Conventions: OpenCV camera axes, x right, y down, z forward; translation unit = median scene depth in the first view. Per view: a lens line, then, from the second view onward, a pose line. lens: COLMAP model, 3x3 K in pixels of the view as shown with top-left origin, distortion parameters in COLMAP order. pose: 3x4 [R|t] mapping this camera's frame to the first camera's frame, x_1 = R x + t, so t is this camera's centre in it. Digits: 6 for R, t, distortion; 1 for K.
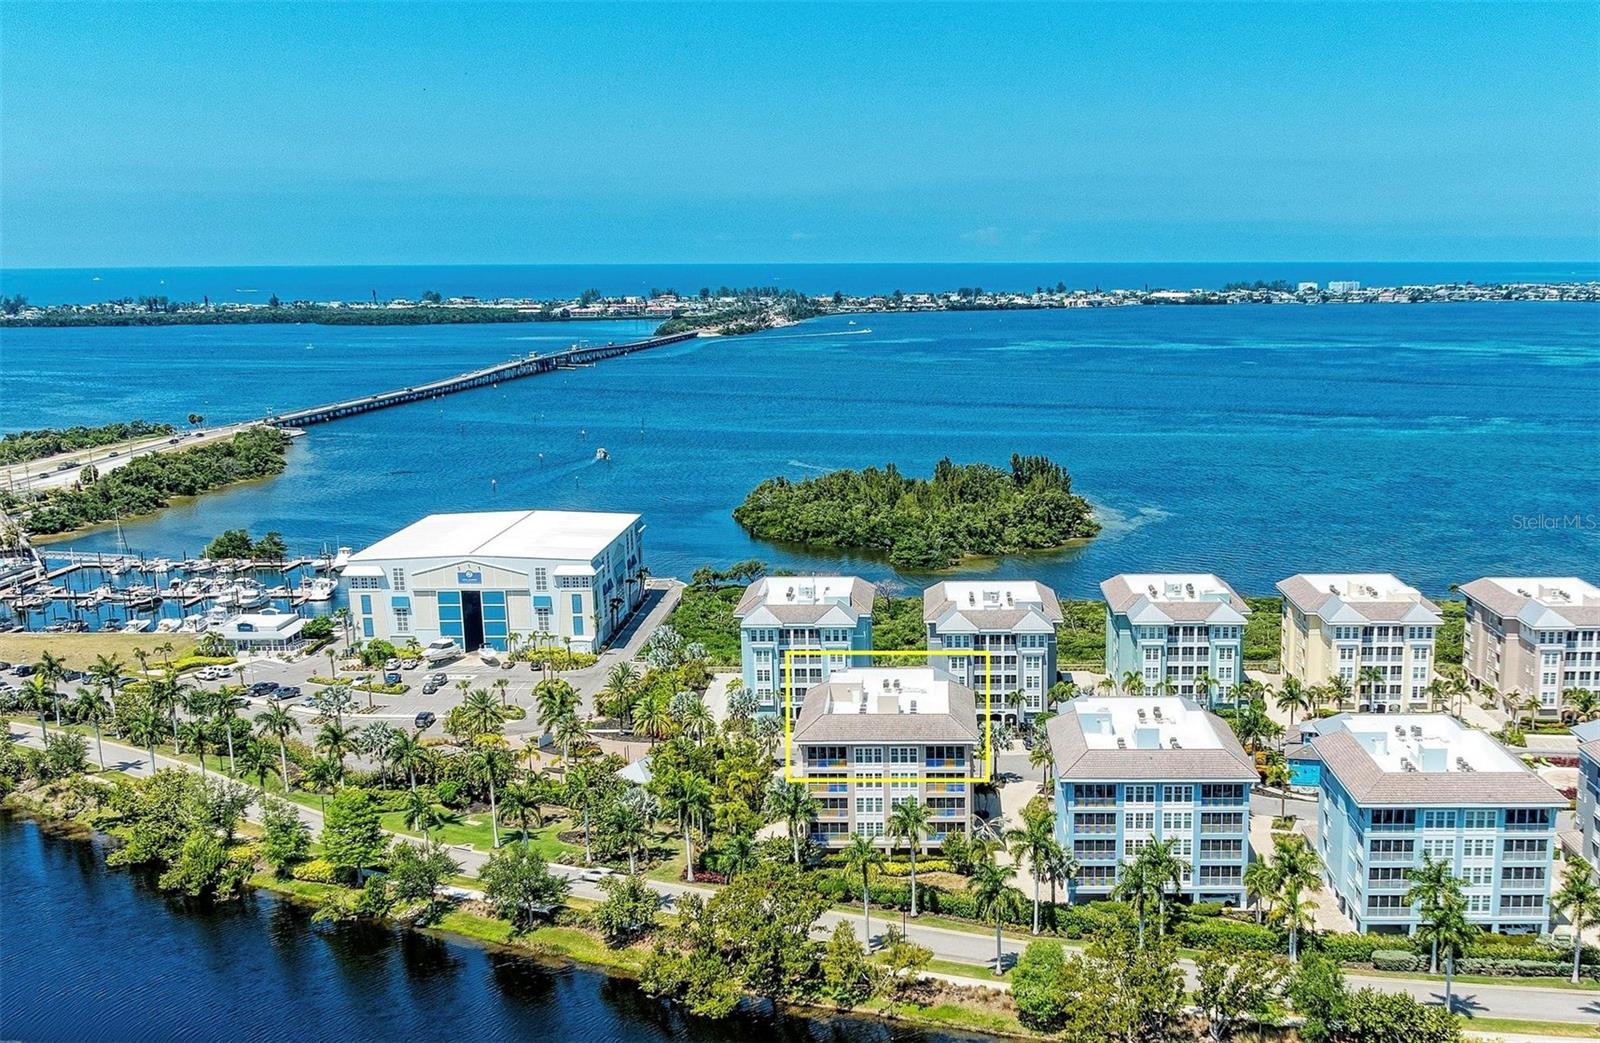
lens RADIAL K [[1841.2, 0, 800.0], [0, 1841.2, 521.5], [0, 0, 1]] dist [0.021665, 0.010022]
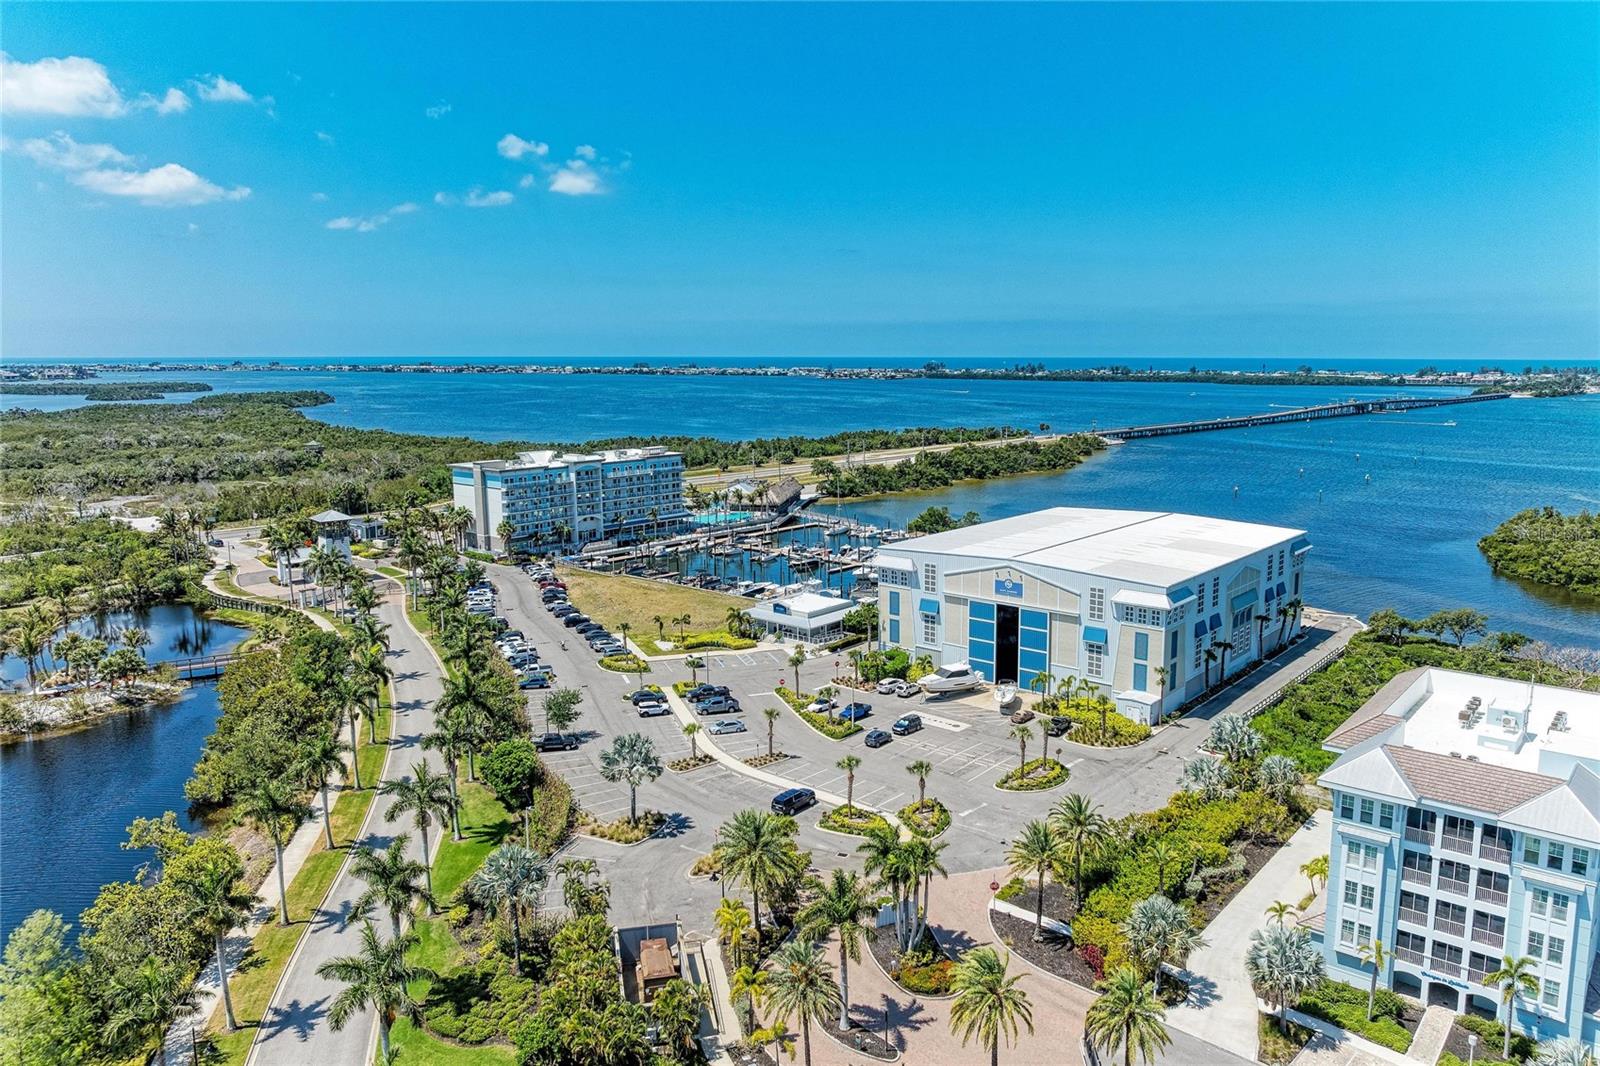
lens RADIAL K [[1115.0, 0, 800.0], [0, 1115.0, 533.0], [0, 0, 1]] dist [-0.004590, -0.008501]
pose [[0.806544, 0.106975, -0.581414, 0.016755], [-0.095400, 0.994153, 0.050575, -0.007440], [0.583425, 0.014676, 0.812034, 0.573829]]
